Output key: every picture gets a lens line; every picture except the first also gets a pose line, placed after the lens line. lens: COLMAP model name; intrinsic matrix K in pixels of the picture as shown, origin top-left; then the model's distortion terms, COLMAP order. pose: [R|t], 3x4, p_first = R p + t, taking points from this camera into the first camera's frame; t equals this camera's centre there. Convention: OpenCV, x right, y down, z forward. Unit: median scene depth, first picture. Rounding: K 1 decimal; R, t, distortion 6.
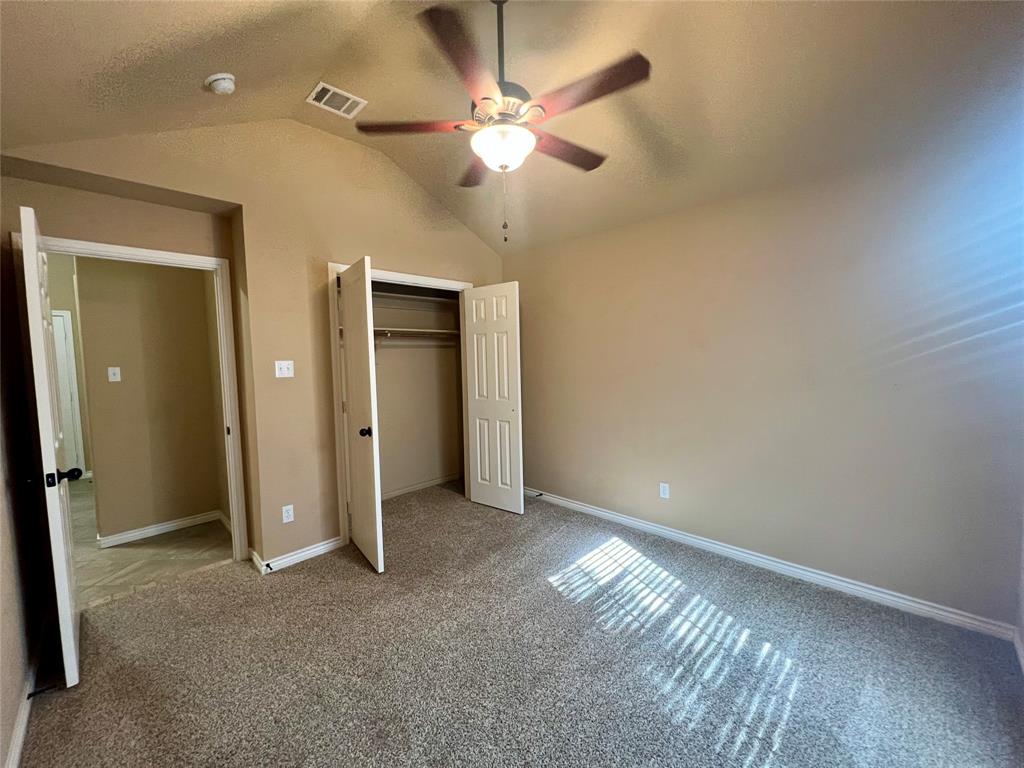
lens RADIAL K [[411.2, 0, 511.5], [0, 411.2, 384.6], [0, 0, 1]] dist [-0.013246, -0.000282]
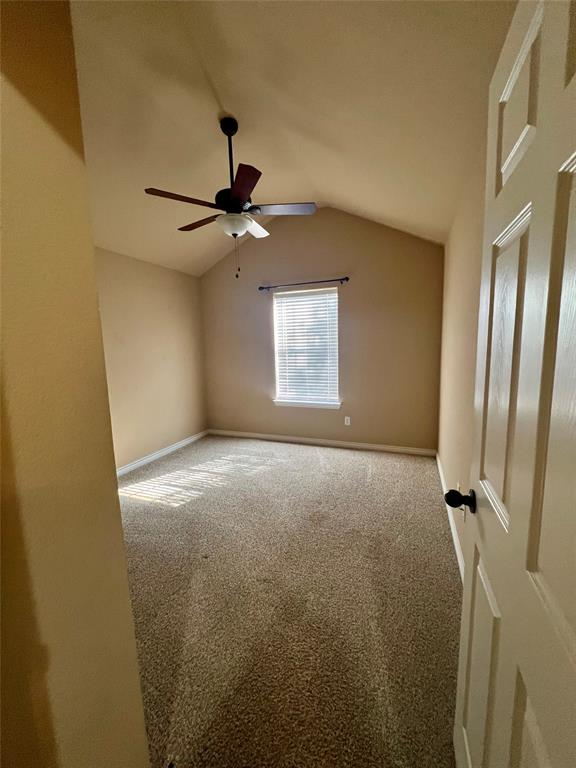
lens RADIAL K [[306.9, 0, 288.5], [0, 306.9, 383.0], [0, 0, 1]] dist [0.015476, -0.000013]
pose [[-0.401049, -0.093738, 0.911248, -1.044652], [0.081870, 0.987102, 0.137573, -0.066783], [-0.912391, 0.129778, -0.388202, 1.049822]]
